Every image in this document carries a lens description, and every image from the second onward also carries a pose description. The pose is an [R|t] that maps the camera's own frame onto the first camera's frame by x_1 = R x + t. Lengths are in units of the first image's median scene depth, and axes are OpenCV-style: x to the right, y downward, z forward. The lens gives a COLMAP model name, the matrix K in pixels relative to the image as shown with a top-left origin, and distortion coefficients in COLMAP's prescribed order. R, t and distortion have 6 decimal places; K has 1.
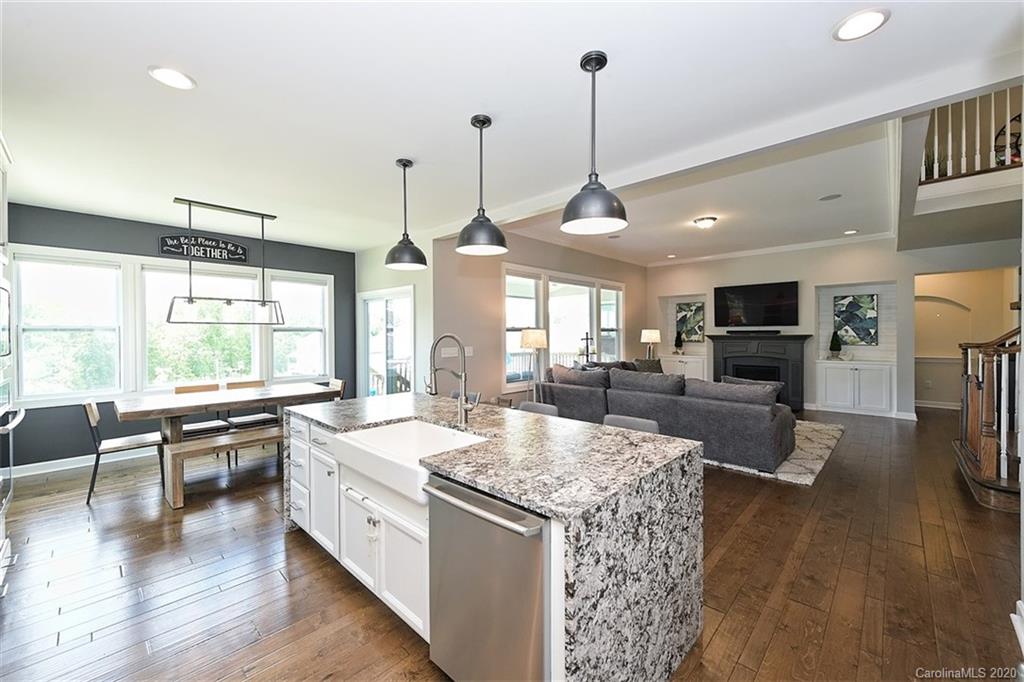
lens RADIAL K [[404.4, 0, 510.4], [0, 404.4, 335.8], [0, 0, 1]] dist [-0.001556, 0.000101]
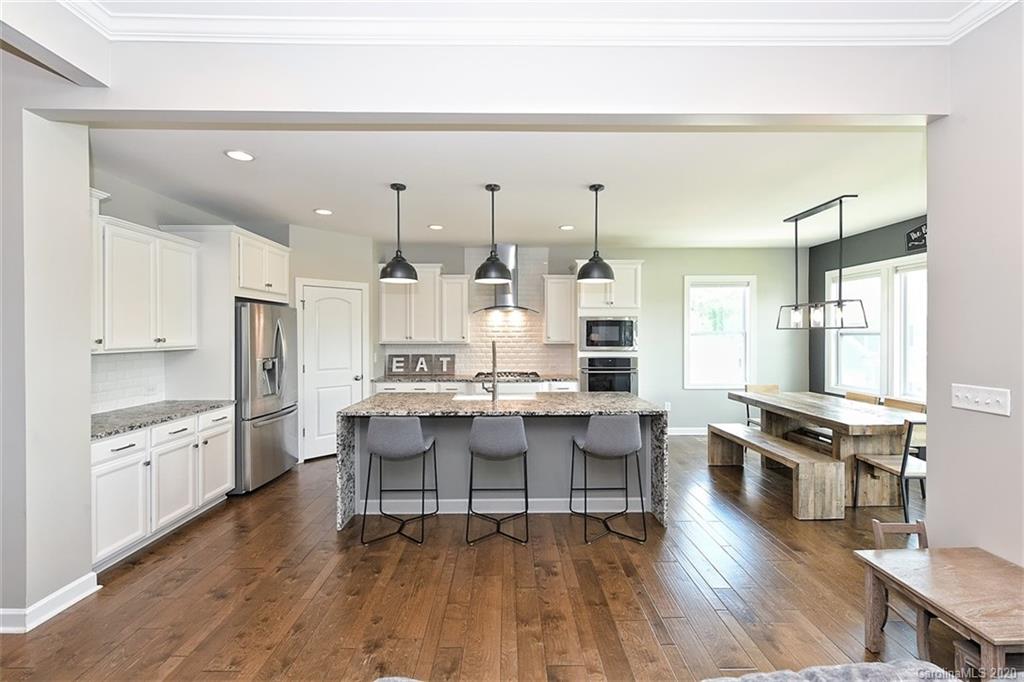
lens RADIAL K [[425.8, 0, 519.7], [0, 425.8, 337.5], [0, 0, 1]] dist [-0.000315, -0.000224]
pose [[-0.707973, 0.012744, -0.706124, 0.444055], [0.001521, 0.999862, 0.016521, -0.023159], [0.706237, 0.010622, -0.707895, 1.041929]]
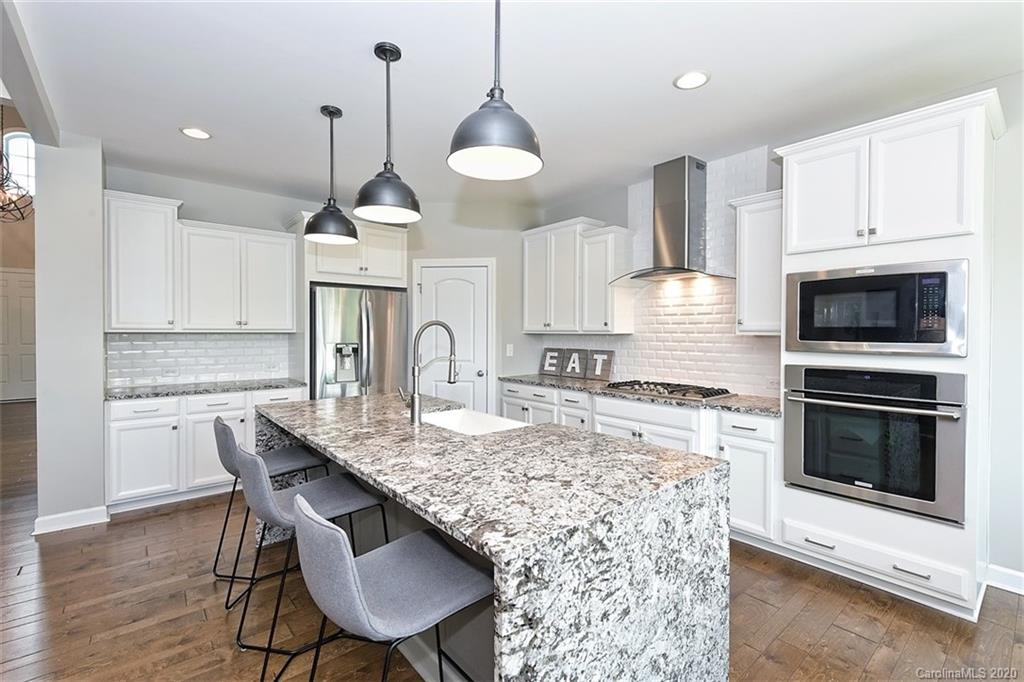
lens RADIAL K [[452.9, 0, 516.1], [0, 452.9, 336.4], [0, 0, 1]] dist [0.000119, -0.000210]
pose [[-0.994231, 0.002131, 0.107238, -0.204192], [0.003688, 0.999891, 0.014317, 0.005562], [-0.107196, 0.014630, -0.994130, 0.922931]]
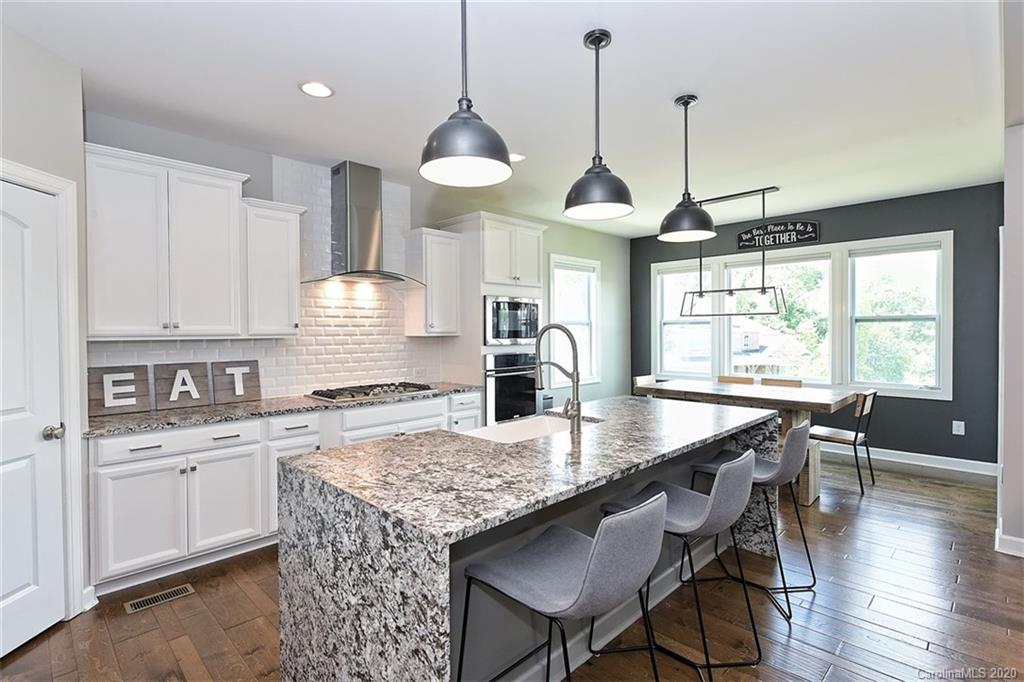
lens RADIAL K [[486.1, 0, 511.9], [0, 486.1, 337.4], [0, 0, 1]] dist [0.000460, 0.000175]
pose [[-0.020970, 0.018958, -0.999600, 0.415677], [0.002448, 0.999818, 0.018911, 0.000105], [0.999777, -0.002050, -0.021013, 0.424191]]
